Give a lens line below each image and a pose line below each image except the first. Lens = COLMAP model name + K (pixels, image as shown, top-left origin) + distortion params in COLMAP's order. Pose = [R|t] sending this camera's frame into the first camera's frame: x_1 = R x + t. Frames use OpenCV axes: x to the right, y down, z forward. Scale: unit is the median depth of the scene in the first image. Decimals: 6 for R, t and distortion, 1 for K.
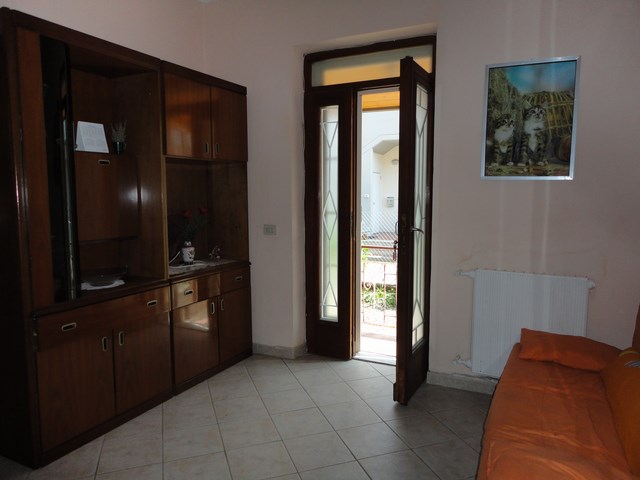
lens RADIAL K [[481.5, 0, 319.6], [0, 481.5, 238.4], [0, 0, 1]] dist [0.003439, -0.004284]
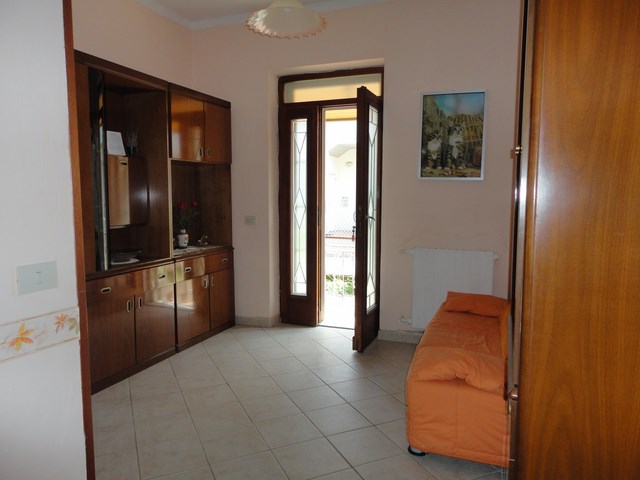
lens RADIAL K [[481.5, 0, 319.9], [0, 481.5, 241.3], [0, 0, 1]] dist [0.003439, -0.004284]
pose [[0.995544, -0.004829, 0.094177, -0.049481], [0.004531, 0.999984, 0.003379, 0.036102], [-0.094192, -0.002937, 0.995550, -0.252317]]
